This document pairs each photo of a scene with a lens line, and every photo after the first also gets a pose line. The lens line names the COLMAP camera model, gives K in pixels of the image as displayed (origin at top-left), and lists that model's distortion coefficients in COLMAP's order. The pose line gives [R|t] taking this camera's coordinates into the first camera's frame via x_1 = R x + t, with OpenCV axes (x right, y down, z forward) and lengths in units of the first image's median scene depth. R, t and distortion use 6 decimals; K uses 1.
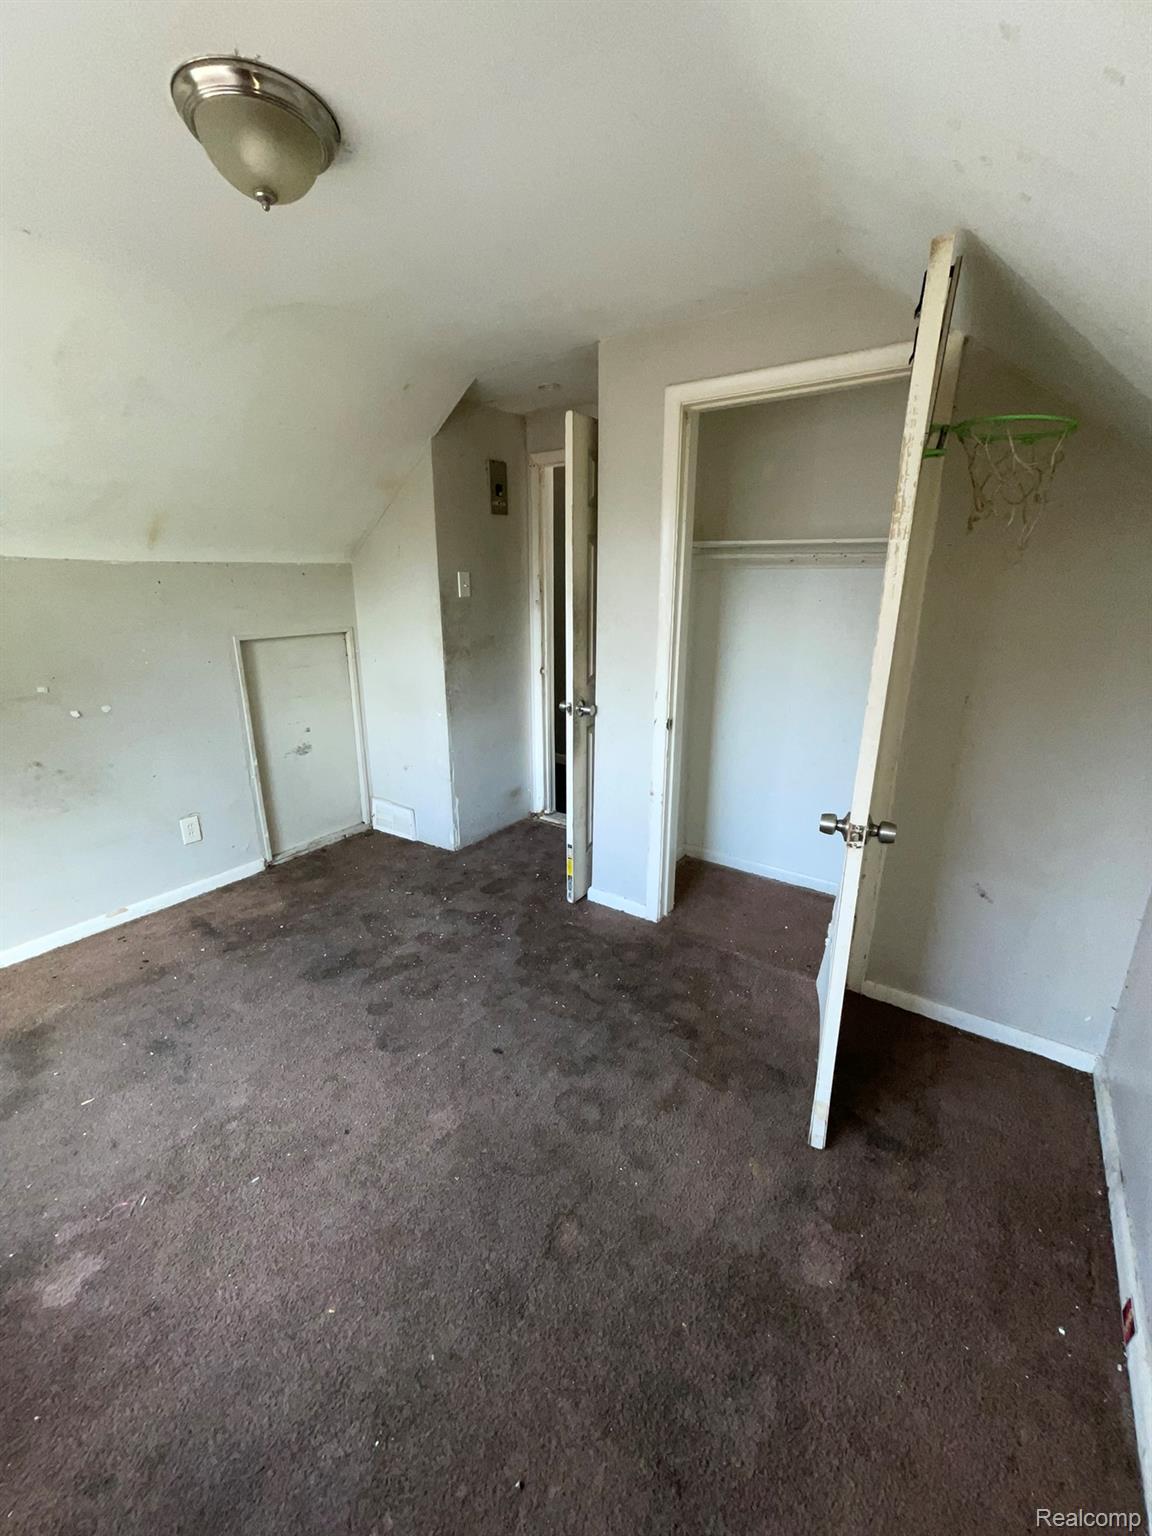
lens RADIAL K [[618.3, 0, 564.4], [0, 618.3, 757.4], [0, 0, 1]] dist [-0.002960, 0.000755]
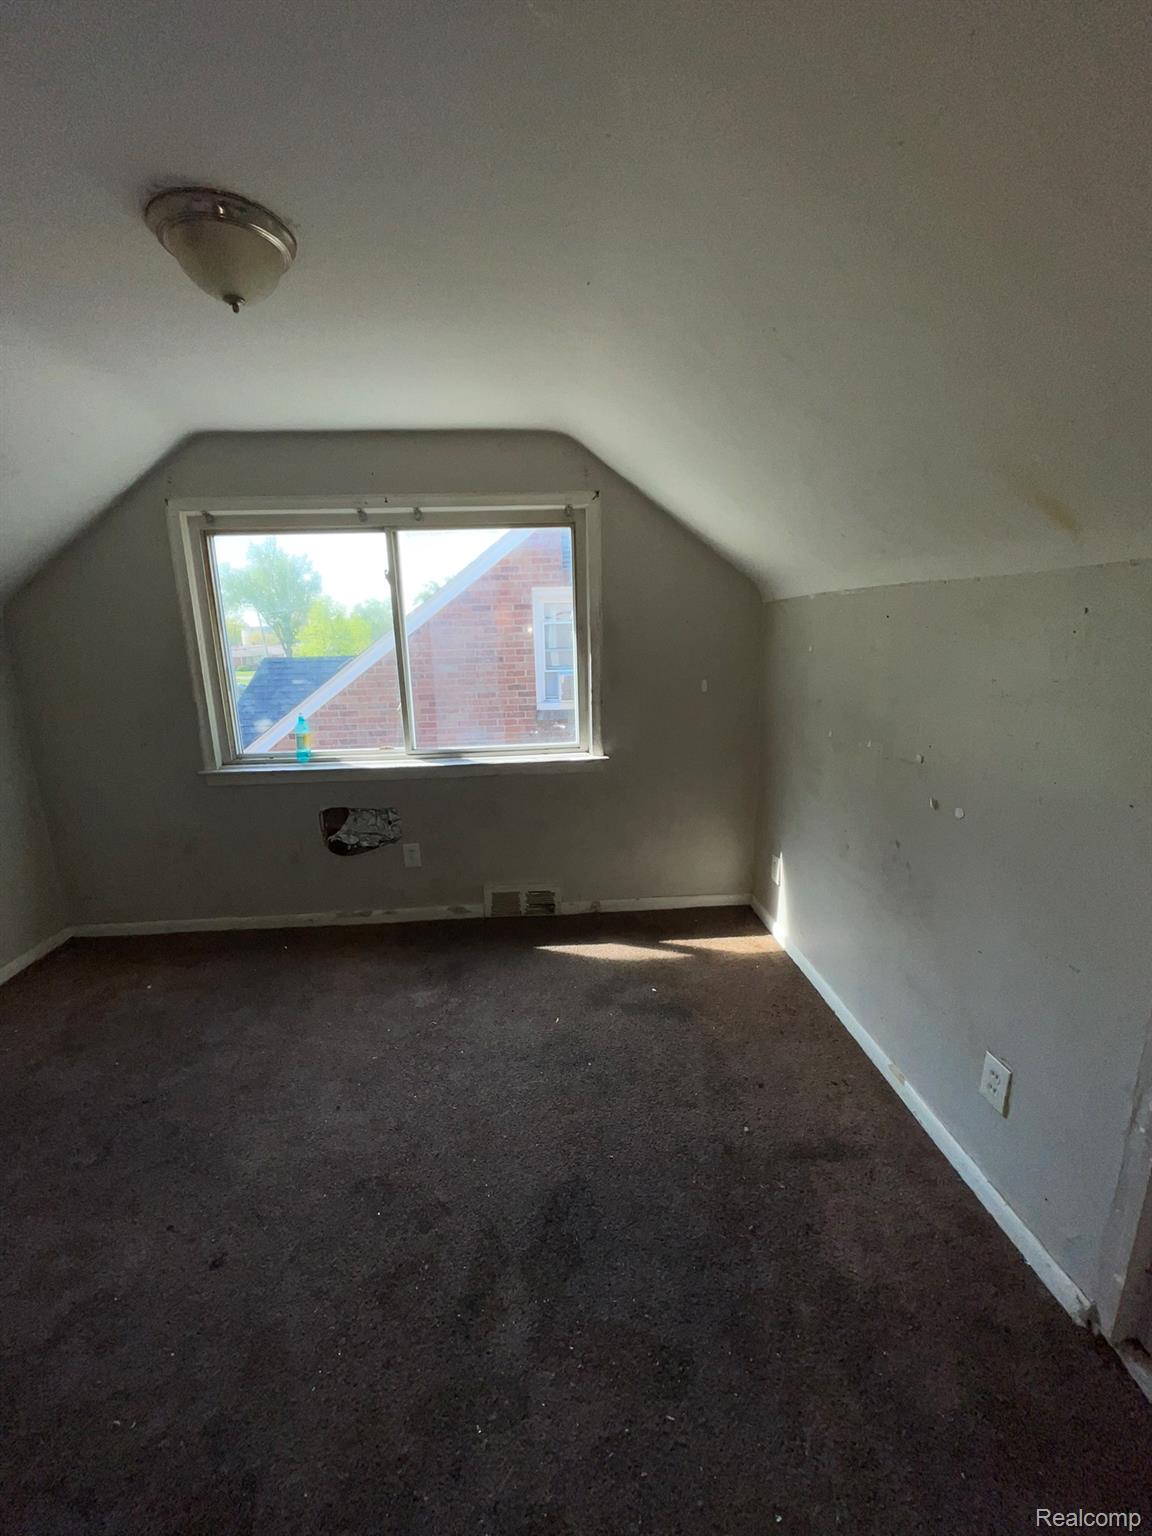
lens RADIAL K [[618.3, 0, 571.4], [0, 618.3, 762.8], [0, 0, 1]] dist [-0.002960, 0.000755]
pose [[-0.772549, 0.155221, -0.615691, -0.060867], [-0.150166, 0.897488, 0.414688, -0.355366], [0.616943, 0.412823, -0.670044, 1.257977]]
